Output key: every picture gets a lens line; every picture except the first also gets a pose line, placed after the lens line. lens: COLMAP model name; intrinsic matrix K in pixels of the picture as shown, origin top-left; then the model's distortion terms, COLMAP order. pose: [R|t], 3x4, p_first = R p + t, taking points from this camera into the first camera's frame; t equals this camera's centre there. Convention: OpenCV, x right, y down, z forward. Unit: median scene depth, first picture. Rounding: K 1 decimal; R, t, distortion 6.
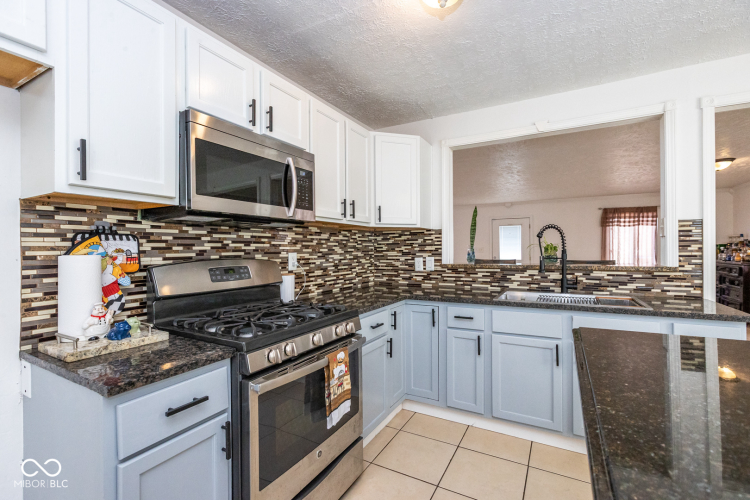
lens RADIAL K [[337.5, 0, 375.2], [0, 337.5, 251.3], [0, 0, 1]] dist [0.001608, 0.000058]
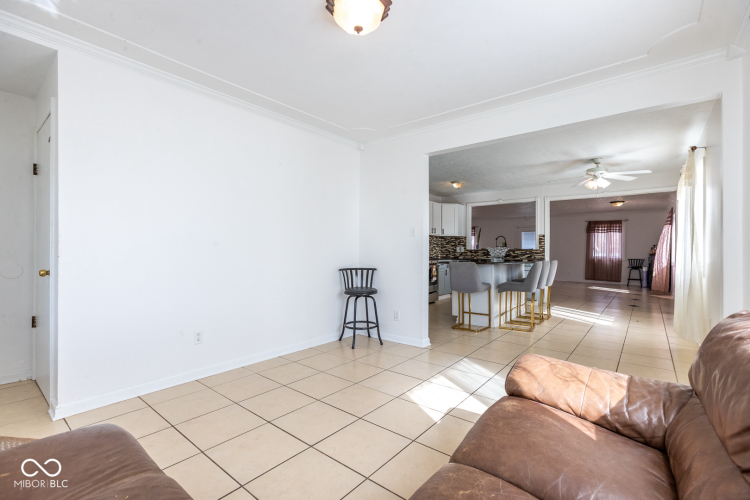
lens RADIAL K [[337.5, 0, 372.8], [0, 337.5, 250.7], [0, 0, 1]] dist [0.001608, 0.000058]
pose [[0.982997, 0.012593, -0.183187, -0.044904], [-0.013205, 0.999911, -0.002122, 0.062338], [0.183144, 0.004505, 0.983076, -1.768388]]
